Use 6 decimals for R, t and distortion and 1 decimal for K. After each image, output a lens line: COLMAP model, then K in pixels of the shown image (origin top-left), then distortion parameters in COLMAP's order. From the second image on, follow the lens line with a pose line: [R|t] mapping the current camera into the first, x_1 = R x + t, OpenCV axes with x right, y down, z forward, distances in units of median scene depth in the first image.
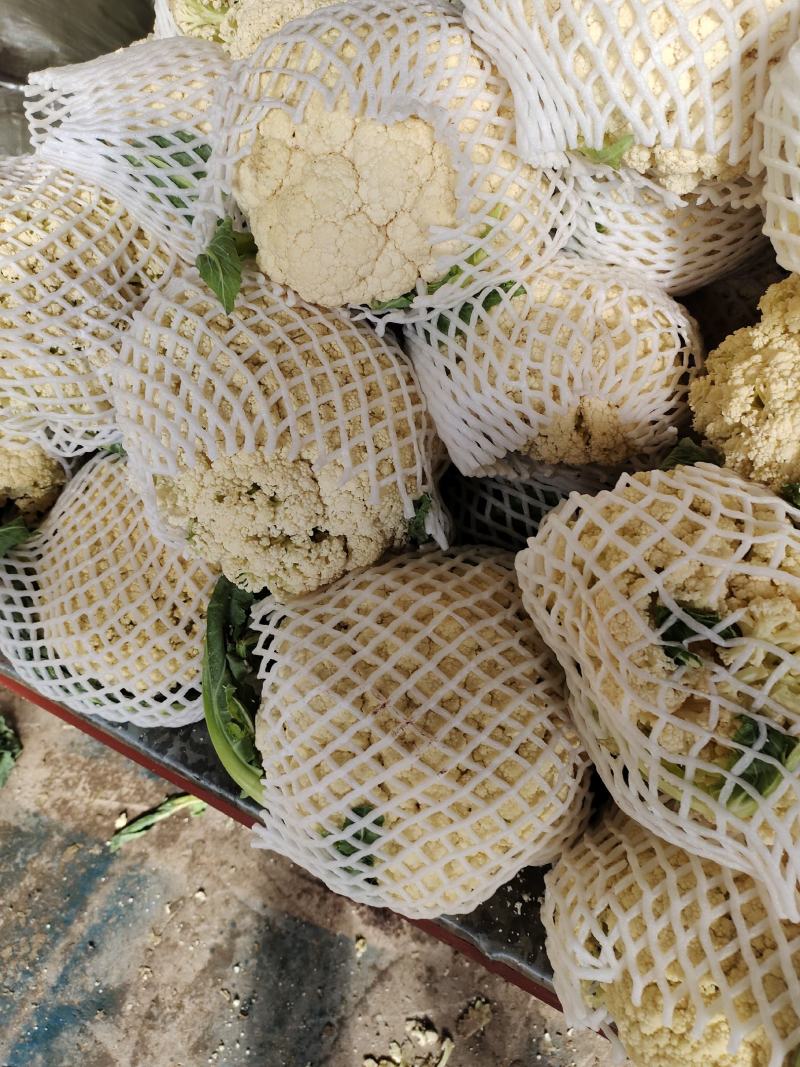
lens RADIAL K [[785.0, 0, 400.0], [0, 785.0, 533.5], [0, 0, 1]] dist [0.021460, 0.001968]
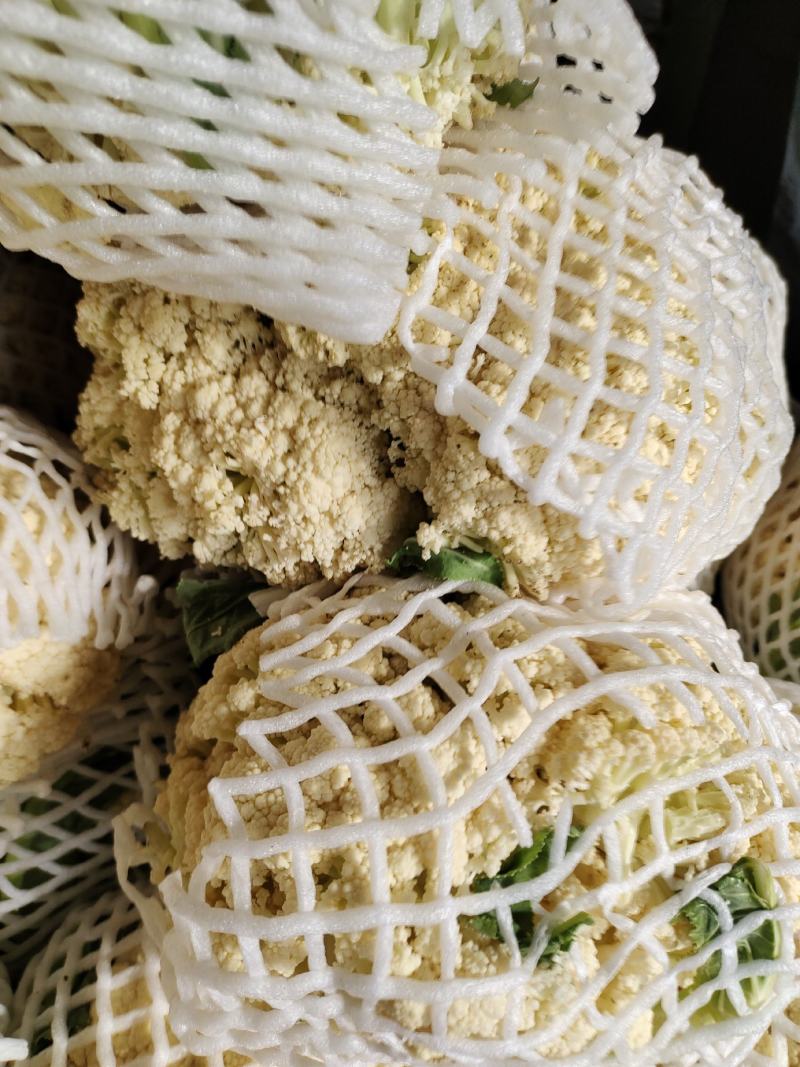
lens RADIAL K [[785.0, 0, 400.0], [0, 785.0, 533.5], [0, 0, 1]] dist [0.021460, 0.001968]
pose [[0.488466, -0.711079, 0.505735, 0.205727], [0.685033, 0.671503, 0.282513, -0.227752], [-0.540492, 0.208448, 0.815119, 0.504902]]
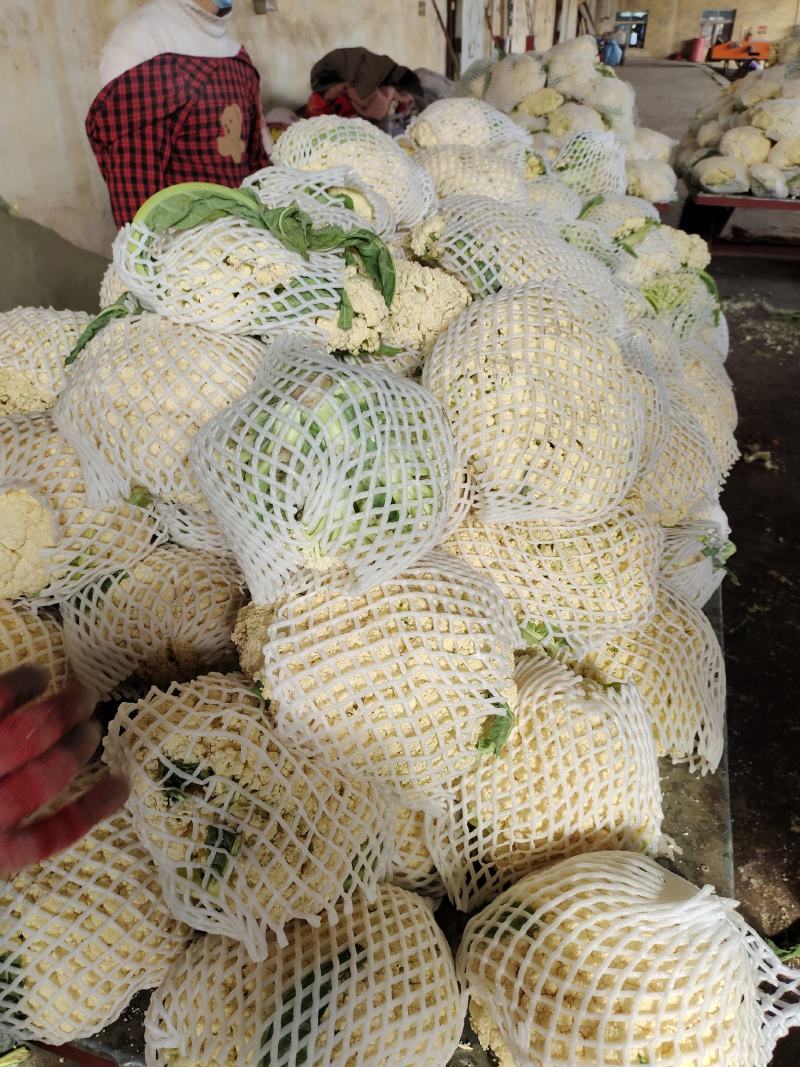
lens RADIAL K [[785.0, 0, 400.0], [0, 785.0, 533.5], [0, 0, 1]] dist [0.021460, 0.001968]
pose [[0.983158, -0.121105, 0.136869, 0.585605], [0.154418, 0.951043, -0.267716, 0.132557], [-0.097747, 0.284342, 0.953727, -0.666461]]
